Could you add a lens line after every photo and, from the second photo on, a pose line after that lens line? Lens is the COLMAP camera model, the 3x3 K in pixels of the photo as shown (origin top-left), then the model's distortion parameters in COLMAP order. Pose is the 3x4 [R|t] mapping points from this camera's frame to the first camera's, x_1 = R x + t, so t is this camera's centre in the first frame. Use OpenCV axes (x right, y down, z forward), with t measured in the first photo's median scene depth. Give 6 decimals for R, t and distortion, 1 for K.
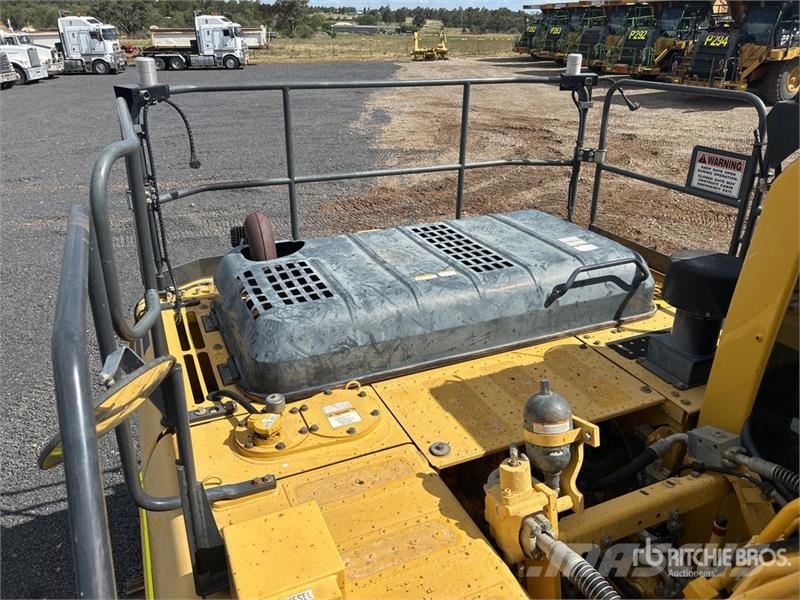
lens RADIAL K [[615.8, 0, 400.0], [0, 615.8, 300.0], [0, 0, 1]] dist [0.059915, -0.082311]
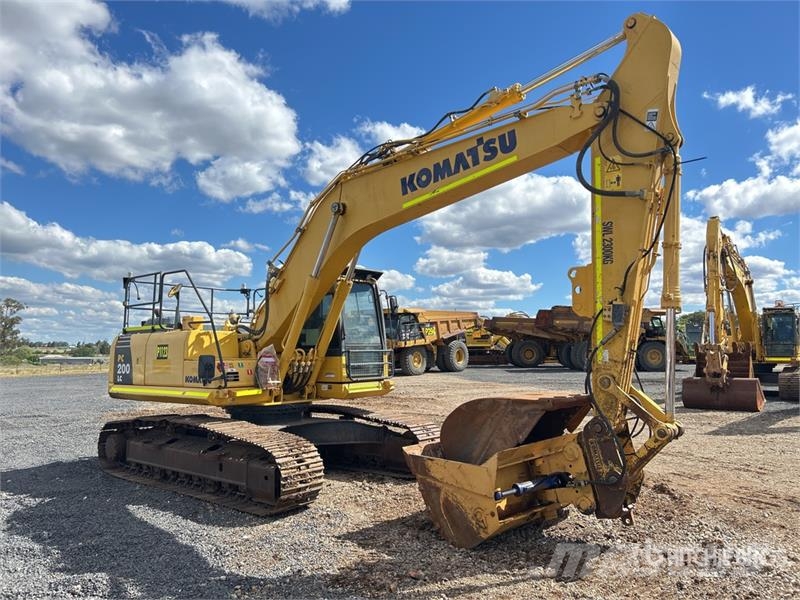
lens RADIAL K [[615.8, 0, 400.0], [0, 615.8, 300.0], [0, 0, 1]] dist [0.059915, -0.082311]
pose [[0.911549, 0.029088, 0.410160, -0.054847], [0.173734, 0.876840, -0.448295, 0.221135], [-0.372685, 0.479902, 0.794229, -0.325077]]
